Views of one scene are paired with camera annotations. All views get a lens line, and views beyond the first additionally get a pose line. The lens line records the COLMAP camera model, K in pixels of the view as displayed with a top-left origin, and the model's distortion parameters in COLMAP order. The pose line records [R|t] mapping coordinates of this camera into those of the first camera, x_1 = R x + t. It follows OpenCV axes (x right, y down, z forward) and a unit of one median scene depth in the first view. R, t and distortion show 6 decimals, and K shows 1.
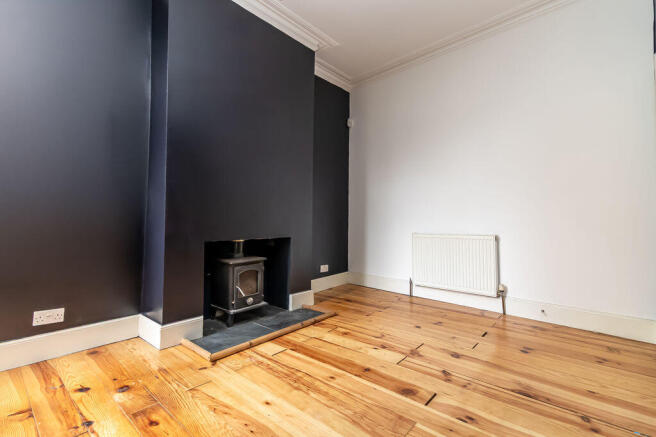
lens RADIAL K [[301.5, 0, 332.9], [0, 301.5, 218.2], [0, 0, 1]] dist [0.005241, 0.000248]
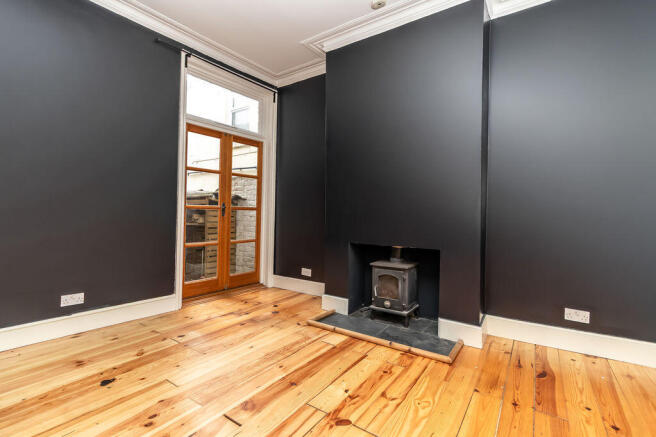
lens RADIAL K [[301.5, 0, 333.2], [0, 301.5, 215.7], [0, 0, 1]] dist [0.005241, 0.000248]
pose [[0.104787, 0.001755, -0.994493, 0.898737], [-0.009934, 0.999950, 0.000718, -0.042050], [0.994445, 0.009804, 0.104800, 0.823546]]
